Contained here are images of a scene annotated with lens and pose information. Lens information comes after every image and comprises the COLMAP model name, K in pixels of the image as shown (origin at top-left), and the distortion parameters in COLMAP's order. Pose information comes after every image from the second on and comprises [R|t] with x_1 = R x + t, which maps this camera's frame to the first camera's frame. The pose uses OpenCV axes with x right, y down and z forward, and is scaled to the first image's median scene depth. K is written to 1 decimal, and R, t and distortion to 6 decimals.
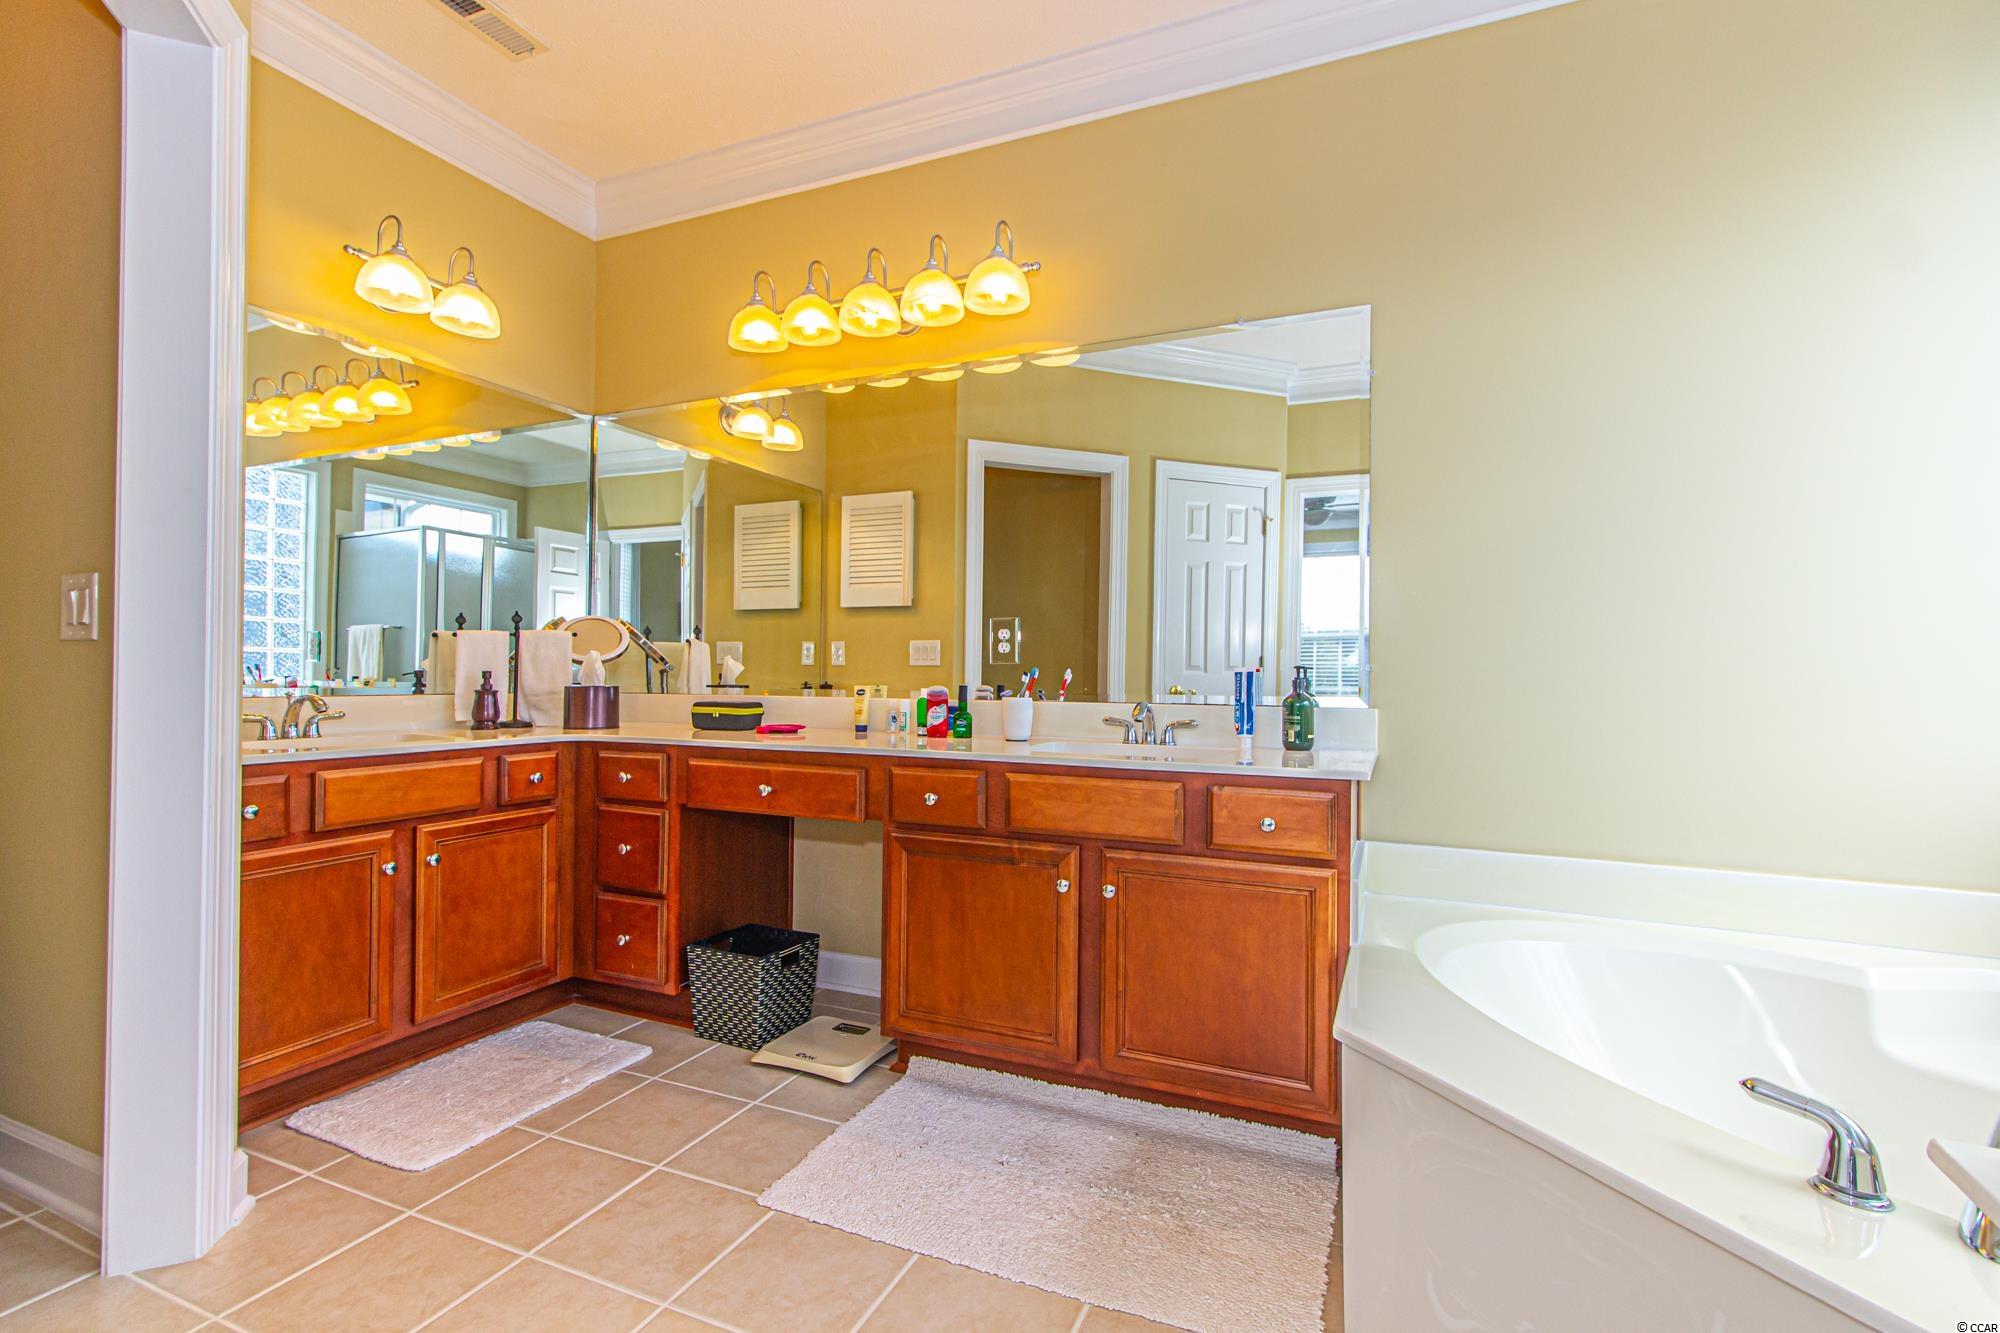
lens RADIAL K [[917.2, 0, 1017.3], [0, 917.2, 667.2], [0, 0, 1]] dist [0.001659, 0.000475]
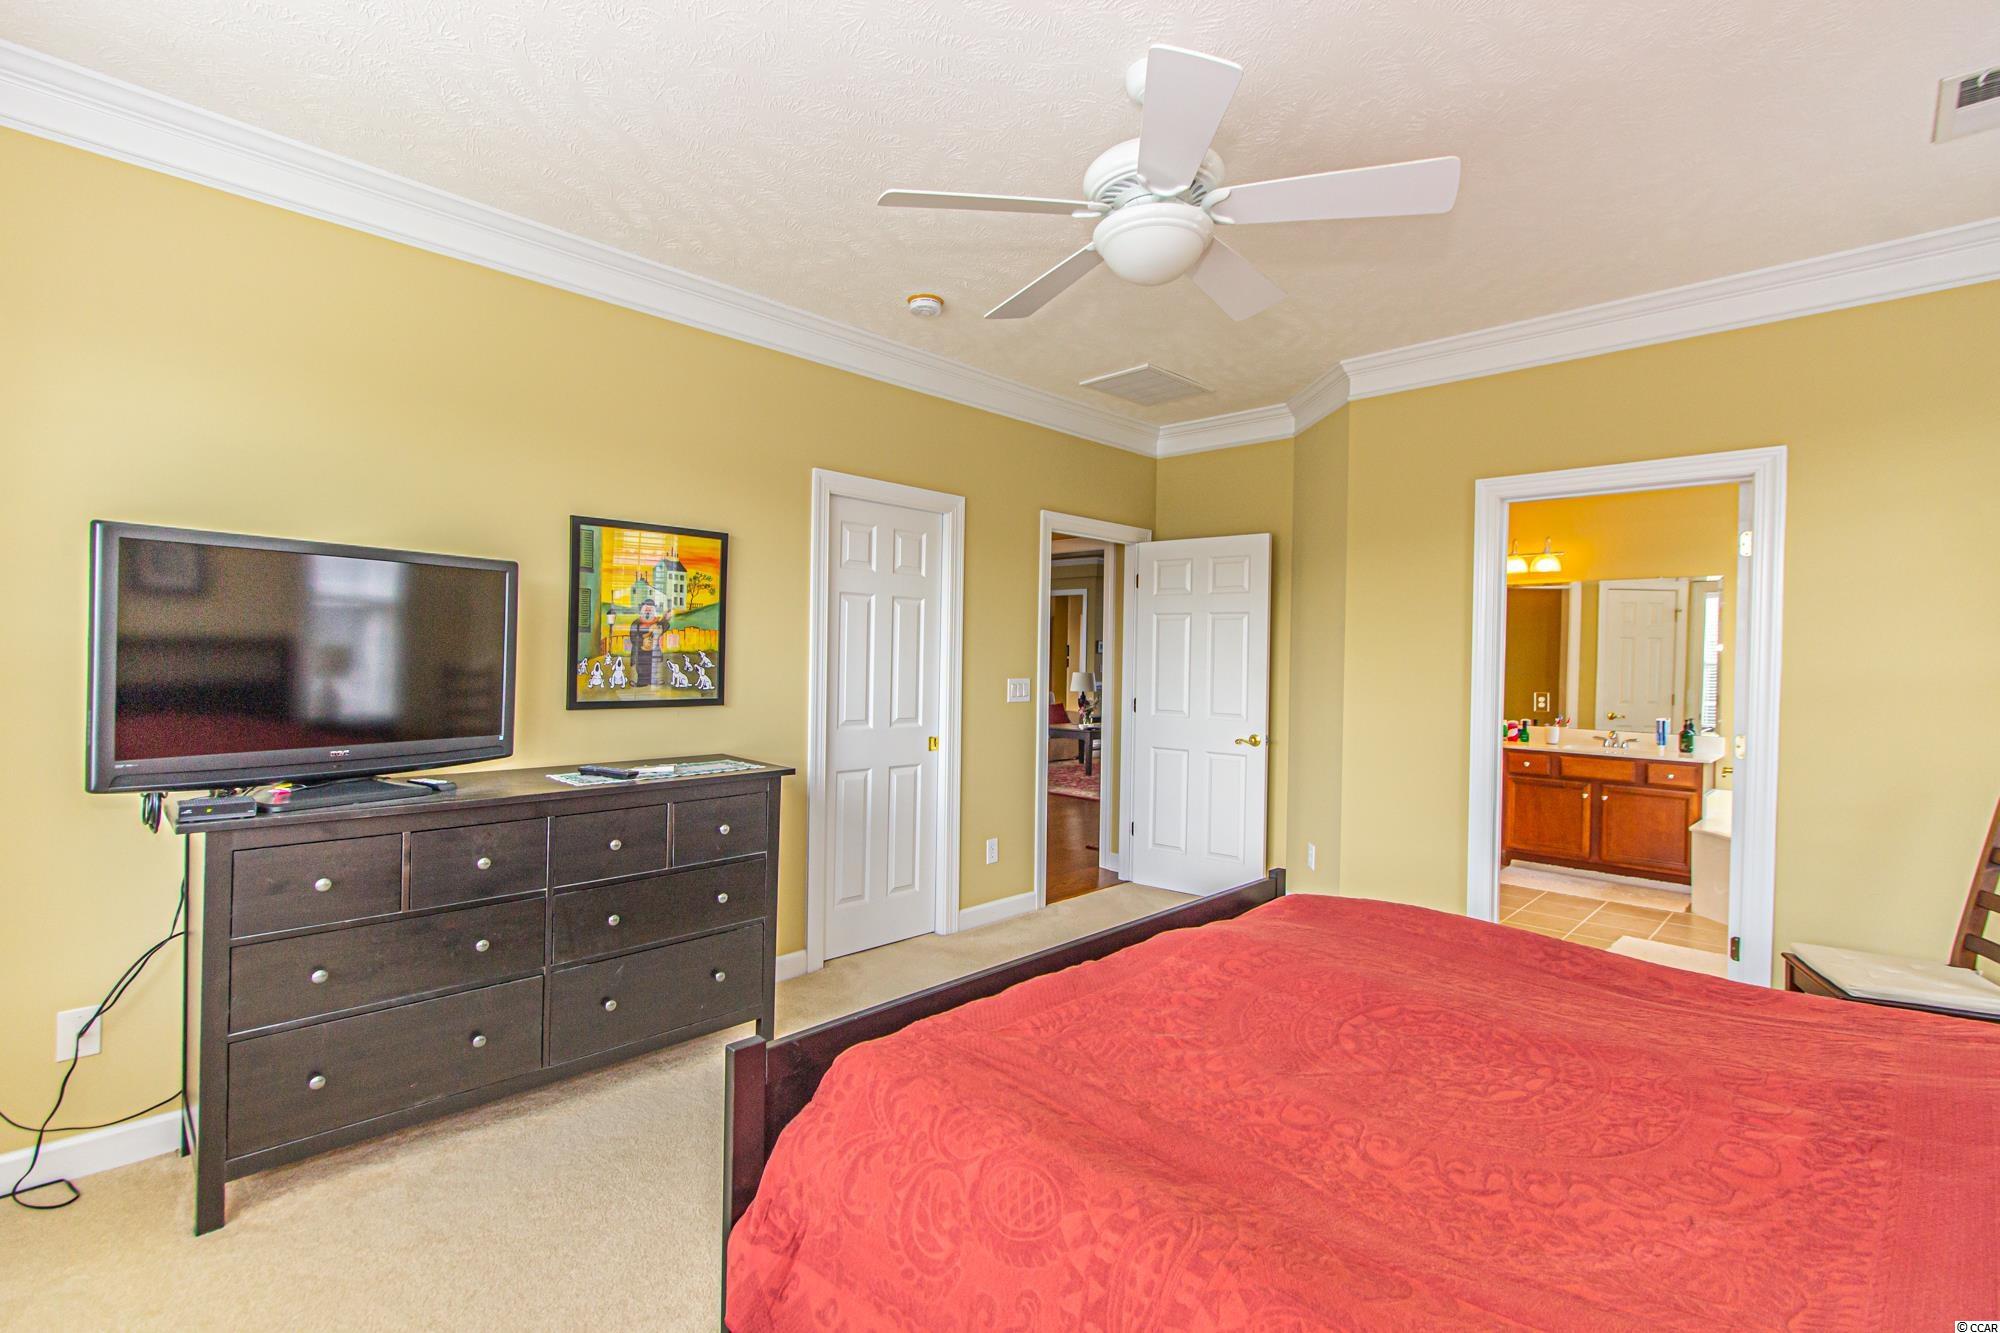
lens RADIAL K [[917.2, 0, 989.9], [0, 917.2, 677.9], [0, 0, 1]] dist [0.001659, 0.000475]
pose [[0.929500, 0.009806, -0.368691, -0.587208], [0.003035, 0.999409, 0.034232, -0.221714], [0.368809, -0.032938, 0.928922, -2.204249]]
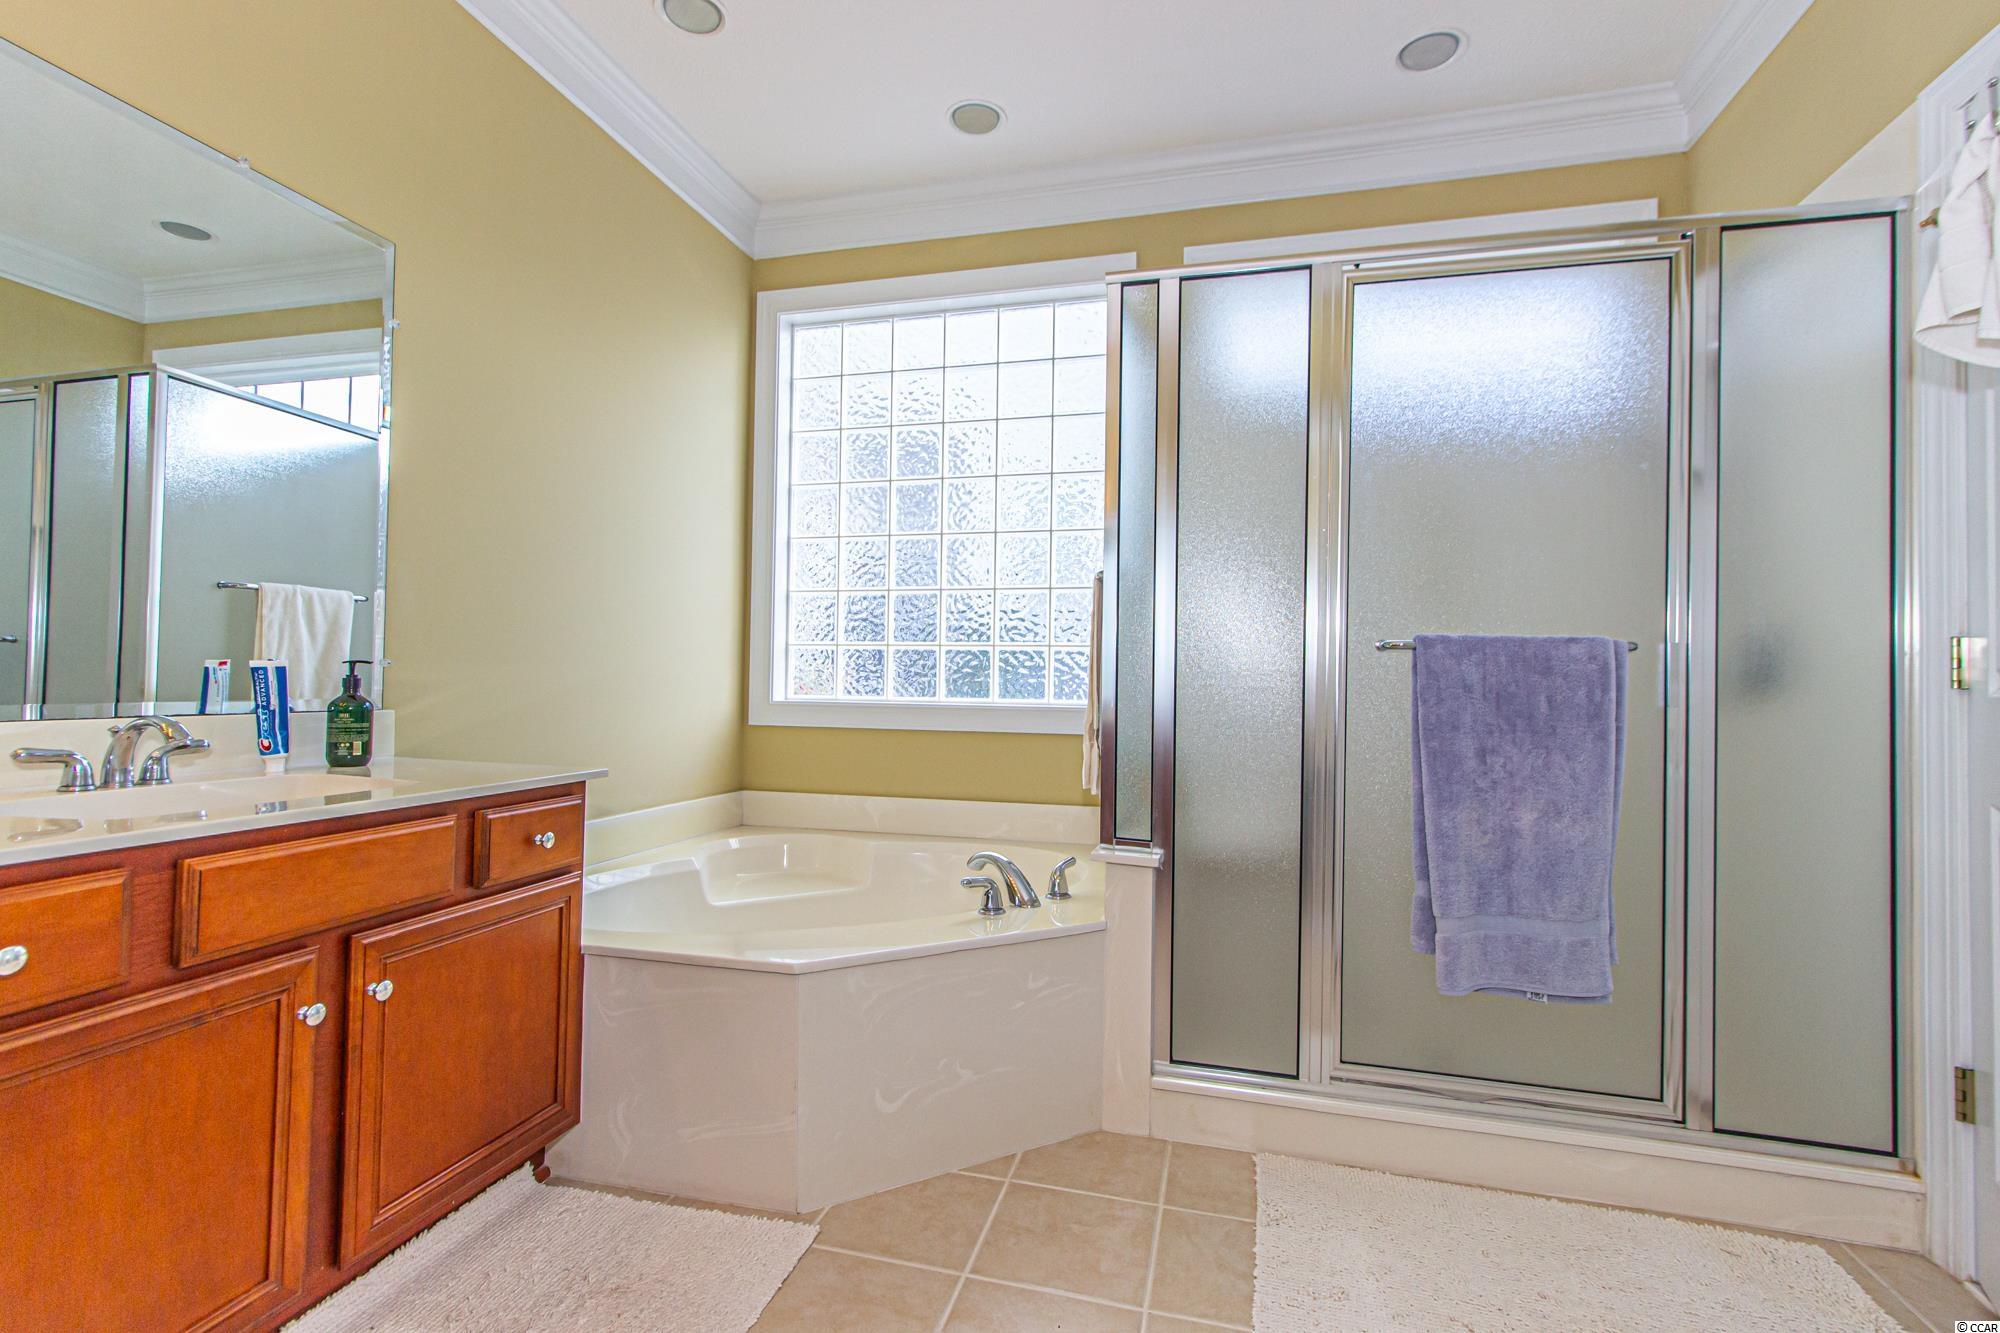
lens RADIAL K [[917.2, 0, 999.7], [0, 917.2, 664.8], [0, 0, 1]] dist [0.001659, 0.000475]
pose [[-0.139991, 0.002934, 0.990148, -0.585451], [-0.026125, 0.999637, -0.006655, -0.007015], [-0.989808, -0.026799, -0.139864, 0.583749]]
